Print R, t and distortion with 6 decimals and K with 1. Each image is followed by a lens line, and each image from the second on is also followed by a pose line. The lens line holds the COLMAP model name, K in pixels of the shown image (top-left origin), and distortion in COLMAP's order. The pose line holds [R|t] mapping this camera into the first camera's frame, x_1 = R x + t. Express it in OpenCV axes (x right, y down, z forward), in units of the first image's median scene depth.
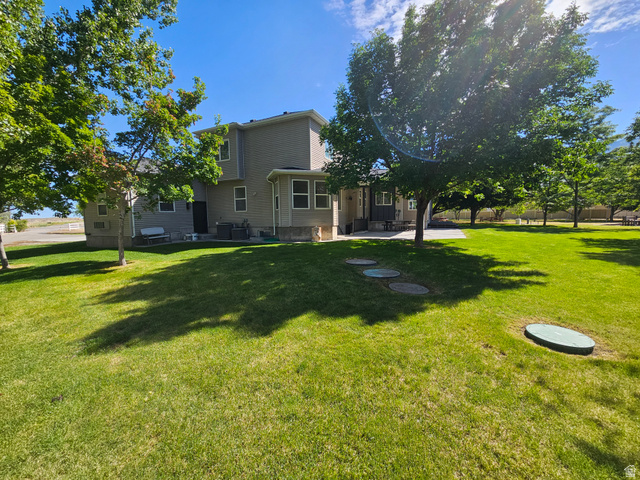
lens RADIAL K [[264.8, 0, 322.3], [0, 264.8, 239.7], [0, 0, 1]] dist [0.001904, 0.000339]
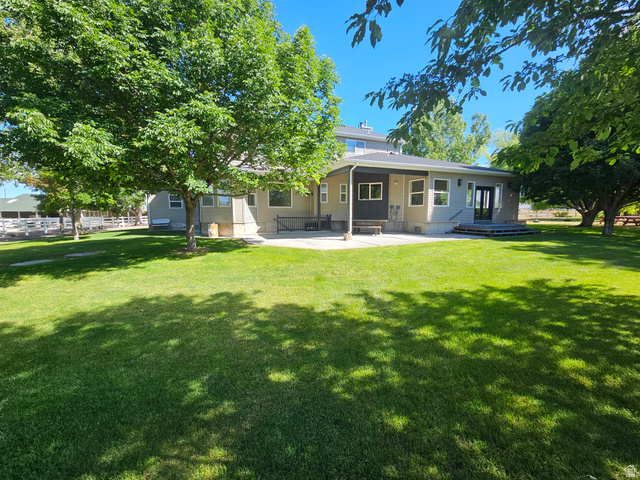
lens RADIAL K [[264.8, 0, 322.3], [0, 264.8, 239.7], [0, 0, 1]] dist [0.001904, 0.000339]
pose [[0.736107, 0.085901, -0.671392, 0.938091], [-0.067680, 0.996284, 0.053266, -0.063239], [0.673473, 0.006230, 0.739186, 0.458486]]
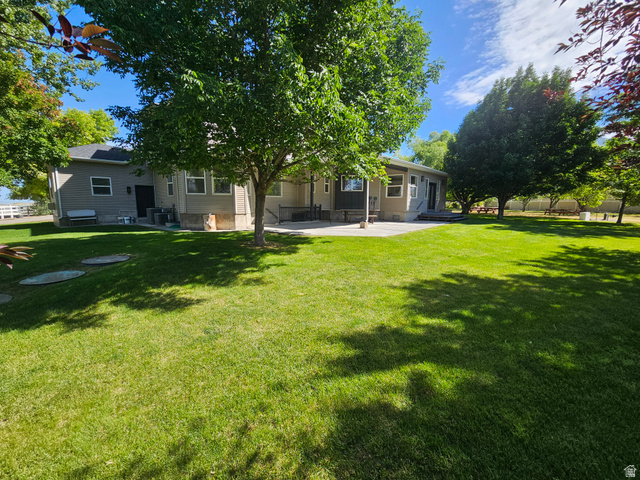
lens RADIAL K [[264.8, 0, 322.3], [0, 264.8, 239.7], [0, 0, 1]] dist [0.001904, 0.000339]
pose [[0.955733, 0.060599, -0.287928, 0.556661], [-0.045155, 0.997177, 0.059987, -0.031025], [0.290750, -0.044330, 0.955772, 0.221654]]
